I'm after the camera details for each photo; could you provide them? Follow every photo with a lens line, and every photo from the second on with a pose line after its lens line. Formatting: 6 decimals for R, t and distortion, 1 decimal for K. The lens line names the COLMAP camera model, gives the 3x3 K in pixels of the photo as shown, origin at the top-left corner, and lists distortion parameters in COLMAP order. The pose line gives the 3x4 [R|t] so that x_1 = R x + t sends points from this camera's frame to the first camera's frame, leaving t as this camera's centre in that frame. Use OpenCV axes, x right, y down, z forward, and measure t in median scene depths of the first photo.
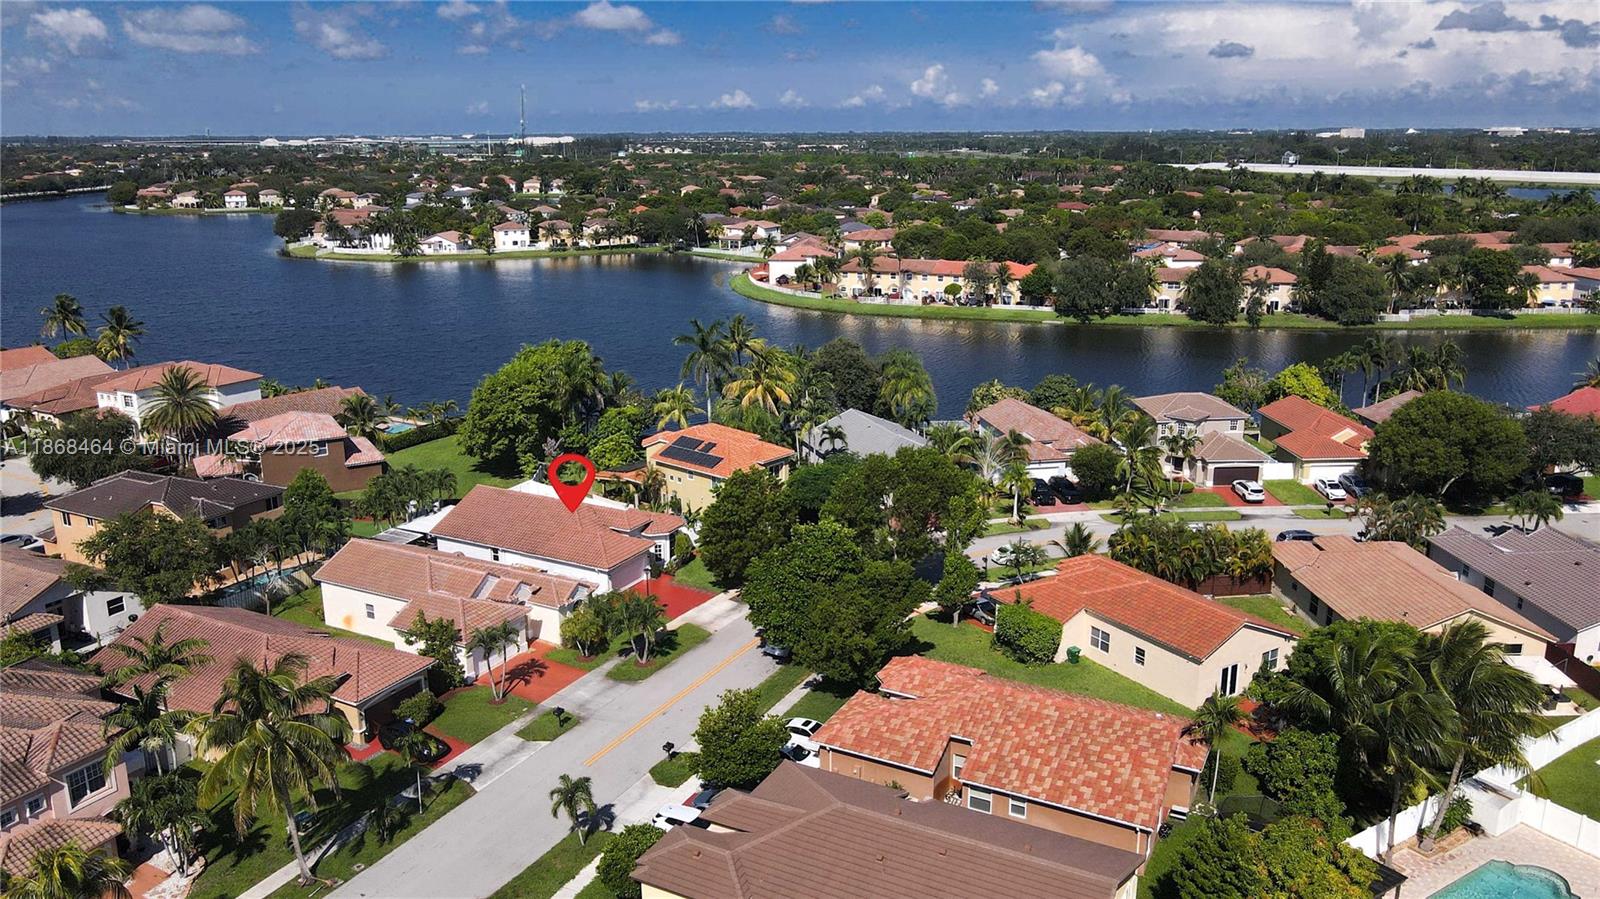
lens RADIAL K [[1200.6, 0, 795.2], [0, 1200.6, 442.4], [0, 0, 1]] dist [0.007328, 0.010660]
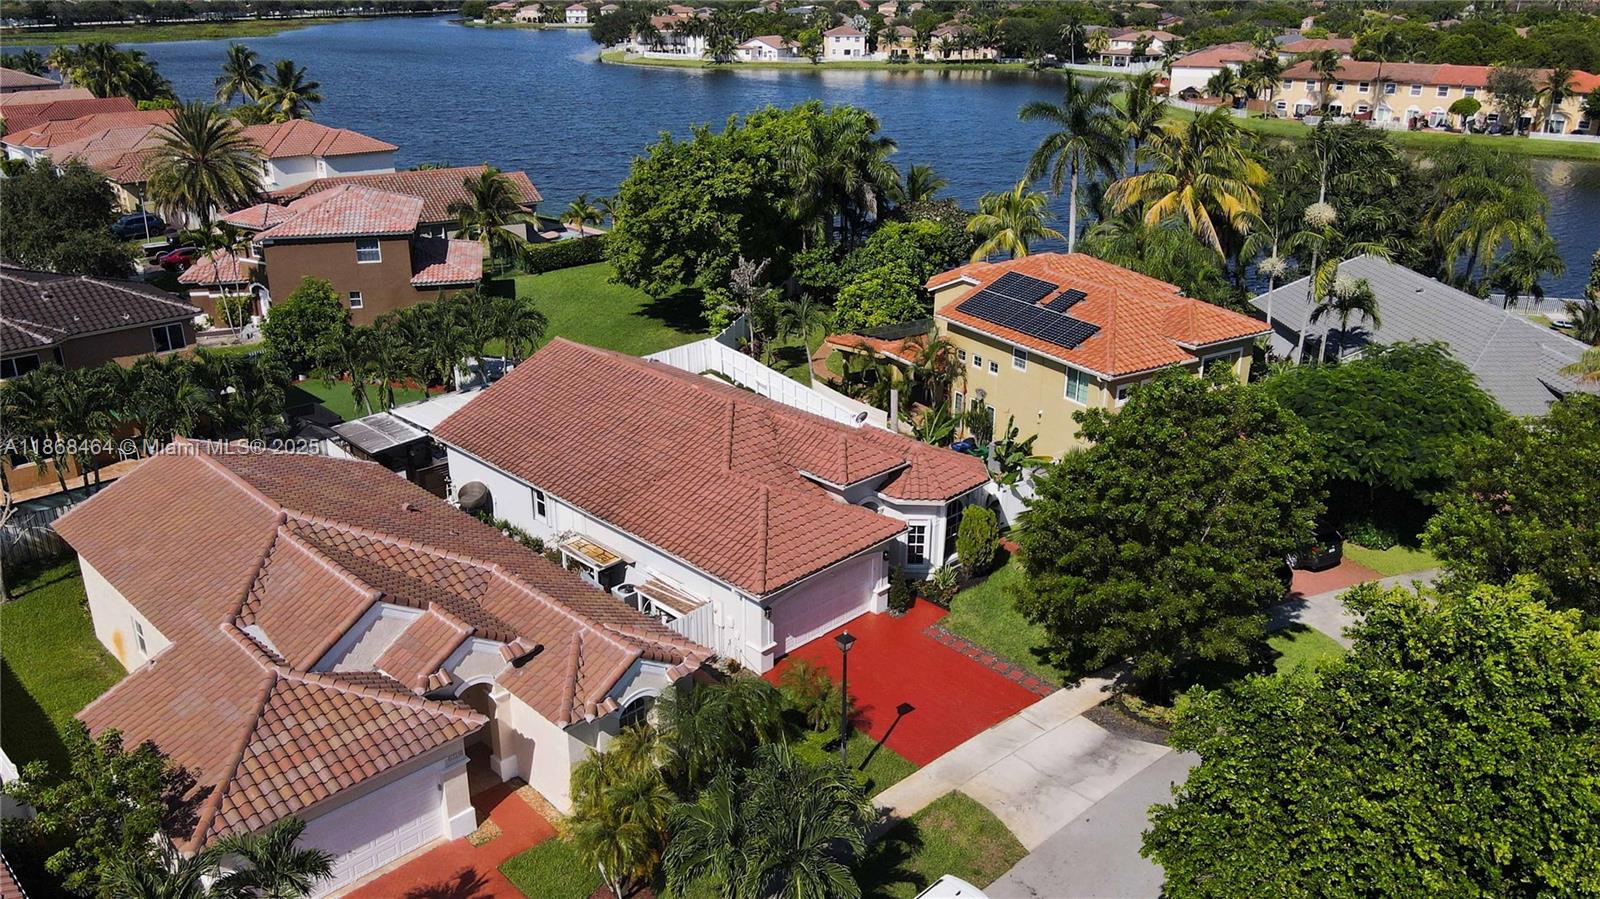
lens RADIAL K [[1200.6, 0, 795.2], [0, 1200.6, 442.4], [0, 0, 1]] dist [0.007328, 0.010660]
pose [[0.956166, 0.112953, -0.270163, -0.036196], [-0.082998, 0.989313, 0.119877, 0.009500], [0.280817, -0.092200, 0.955323, 0.464041]]
